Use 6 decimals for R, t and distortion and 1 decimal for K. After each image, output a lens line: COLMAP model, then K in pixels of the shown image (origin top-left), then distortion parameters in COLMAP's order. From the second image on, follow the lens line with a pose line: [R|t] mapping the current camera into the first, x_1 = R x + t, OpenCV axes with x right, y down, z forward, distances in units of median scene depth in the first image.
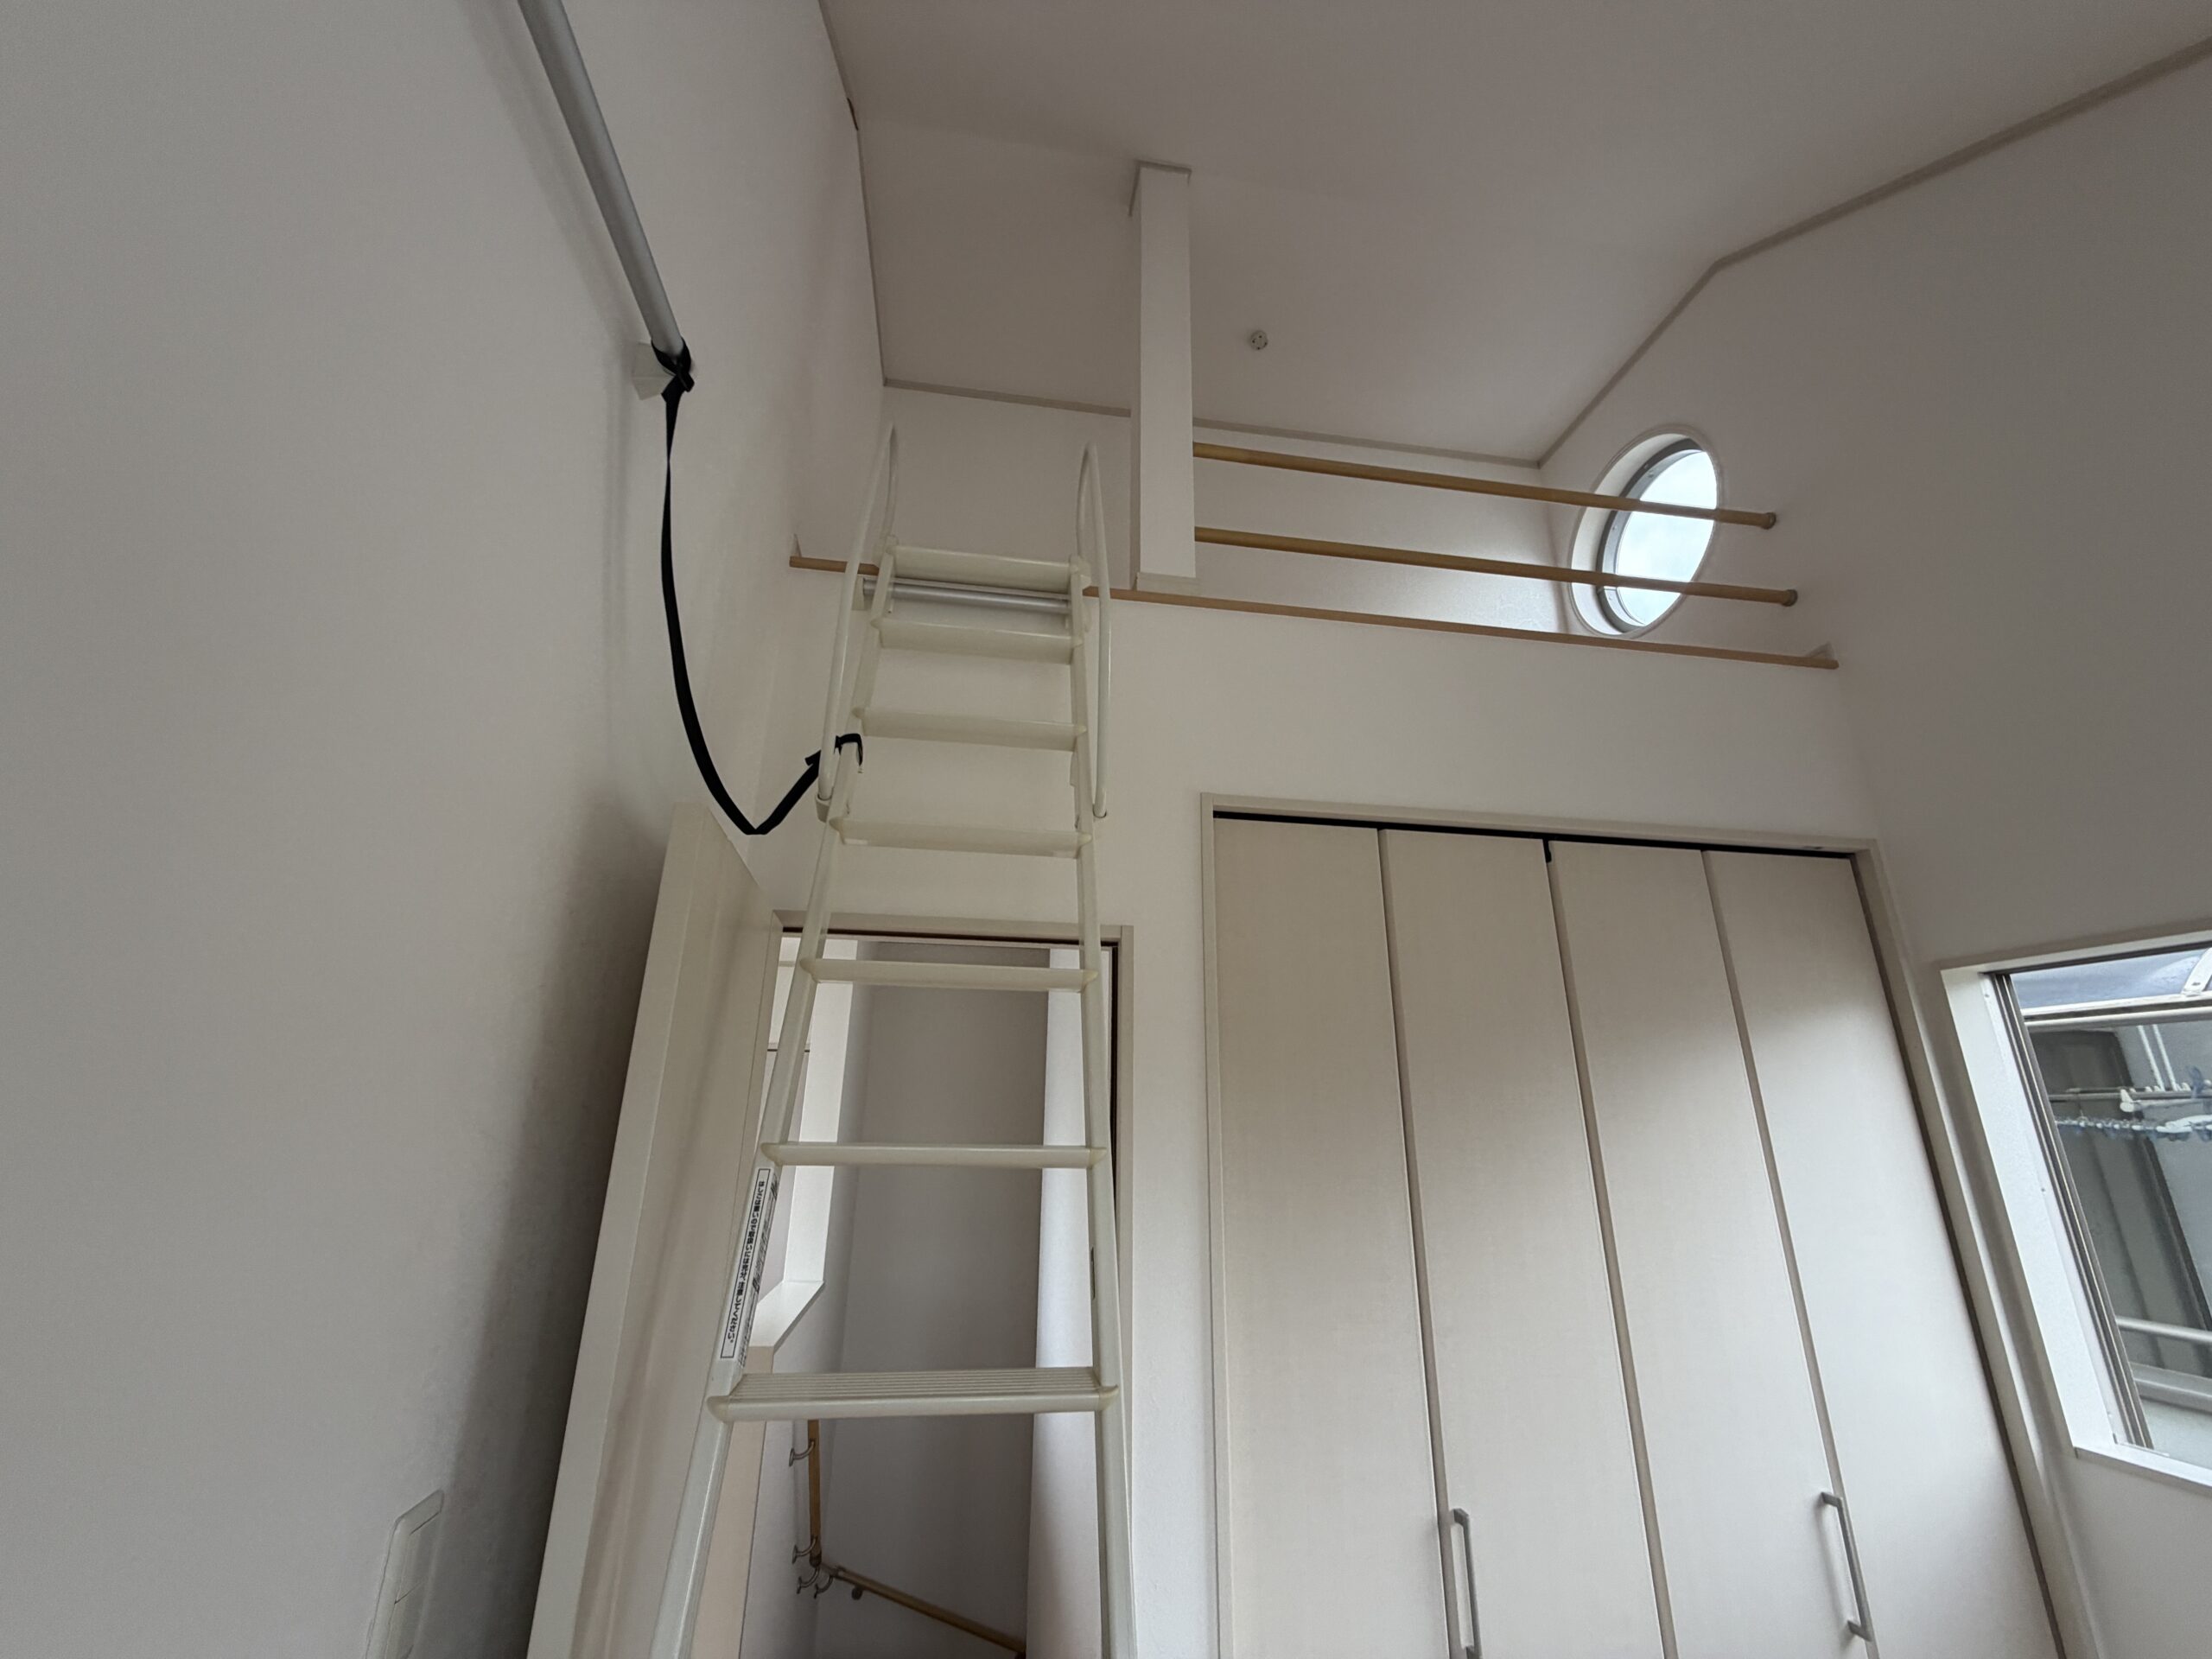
lens RADIAL K [[908.5, 0, 1106.0], [0, 908.5, 829.5], [0, 0, 1]] dist [0.013903, -0.000080]
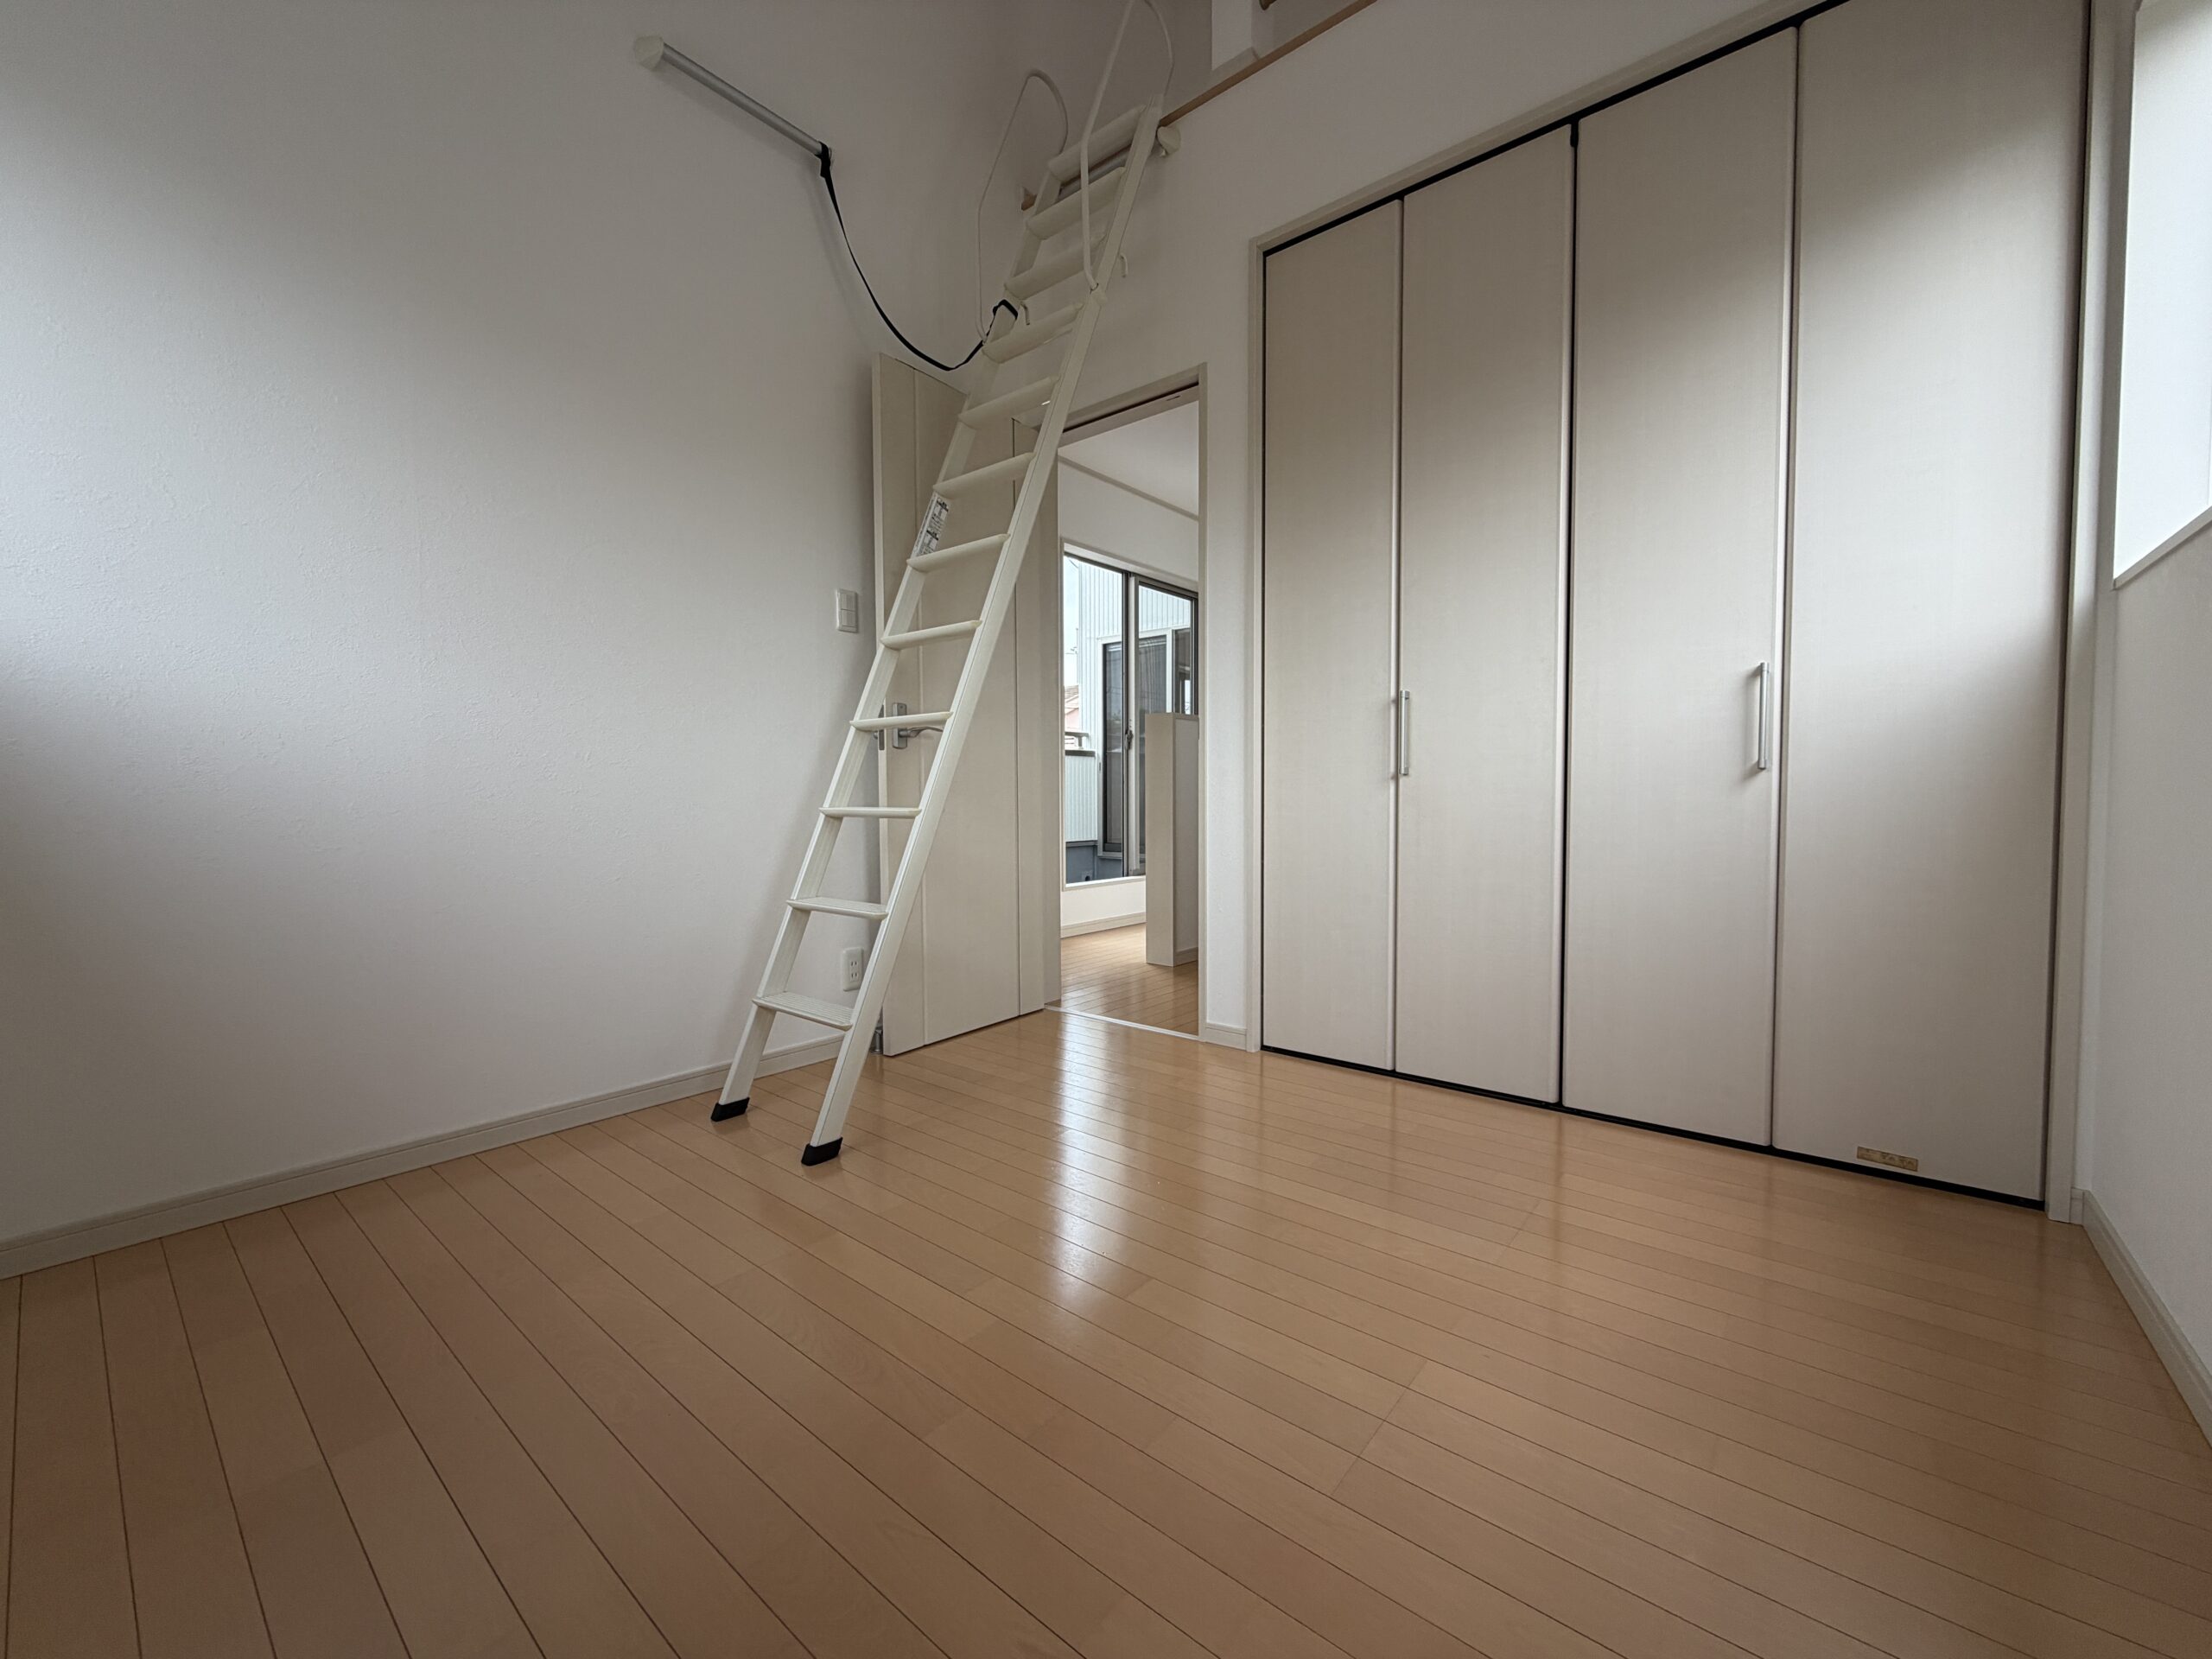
lens RADIAL K [[869.8, 0, 1106.0], [0, 869.8, 829.5], [0, 0, 1]] dist [-0.004779, -0.000179]
pose [[0.661706, 0.012921, -0.749652, 0.928009], [0.250138, 0.938762, 0.236973, 0.415333], [0.706807, -0.344323, 0.617953, -0.233336]]
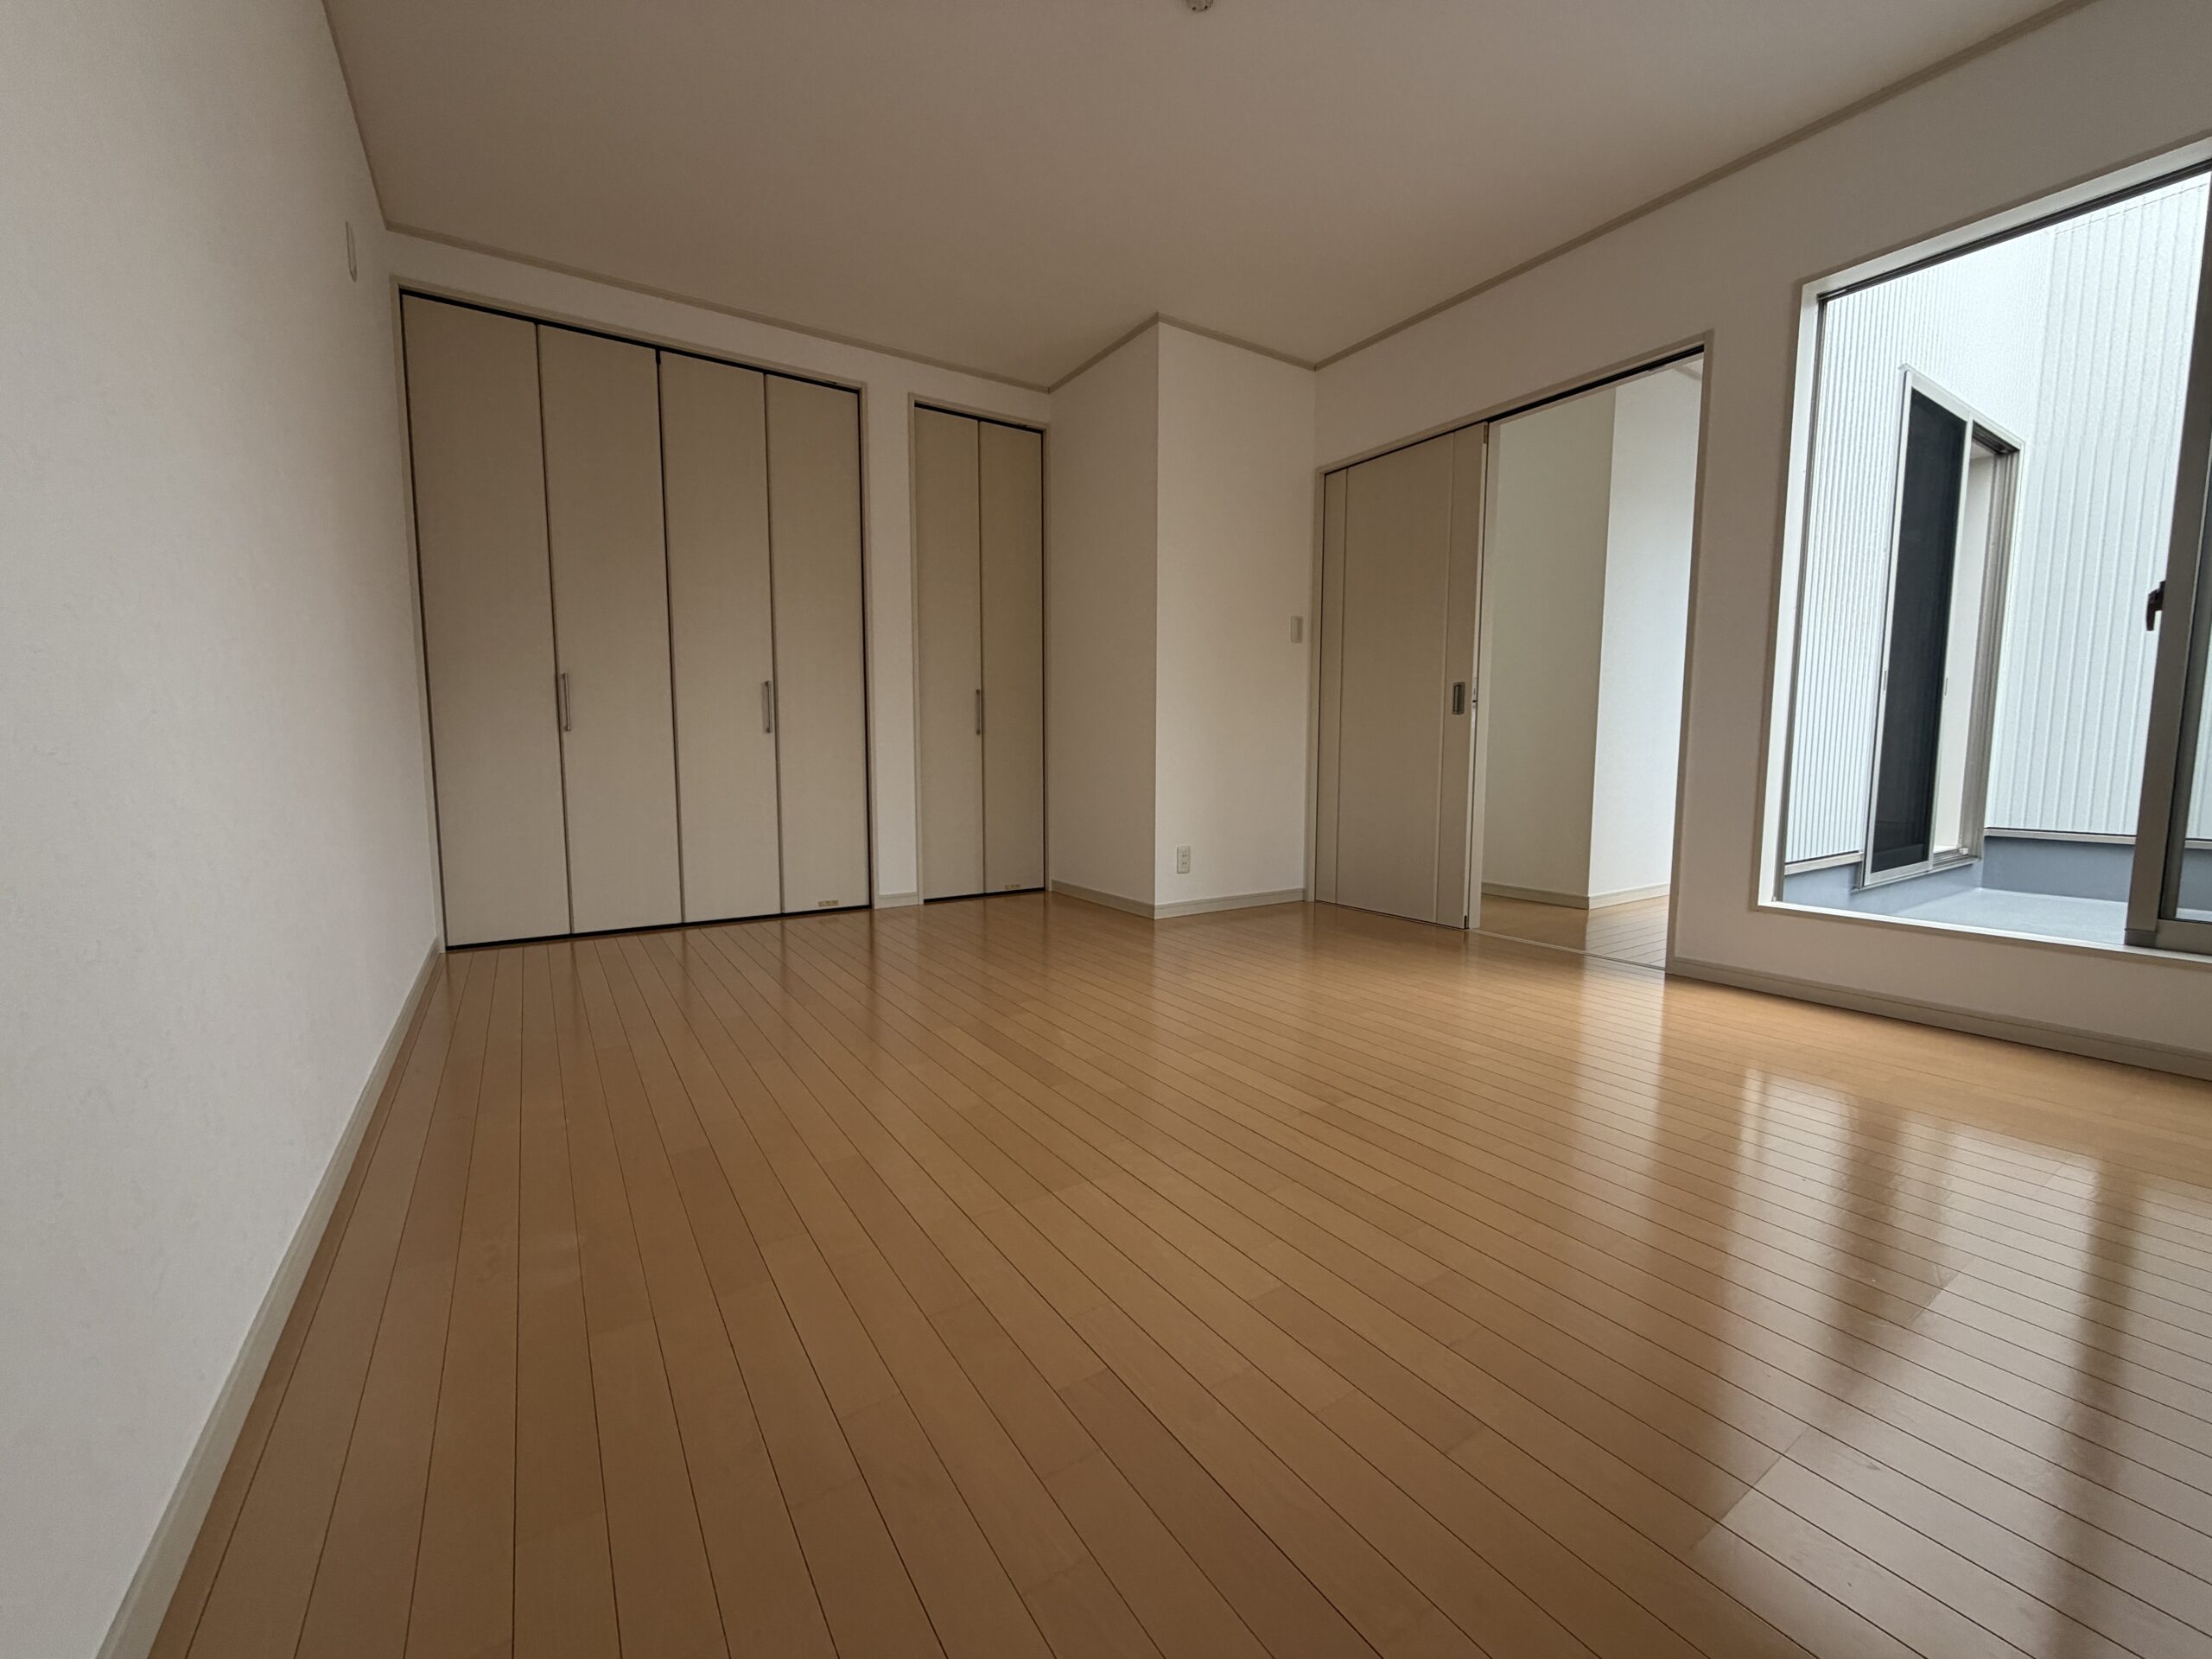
lens RADIAL K [[908.5, 0, 1106.0], [0, 908.5, 829.5], [0, 0, 1]] dist [0.013903, -0.000080]
pose [[0.915385, -0.054628, 0.398857, 0.559740], [-0.112032, 0.917049, 0.382715, 0.091989], [-0.386678, -0.395016, 0.833332, -1.195242]]
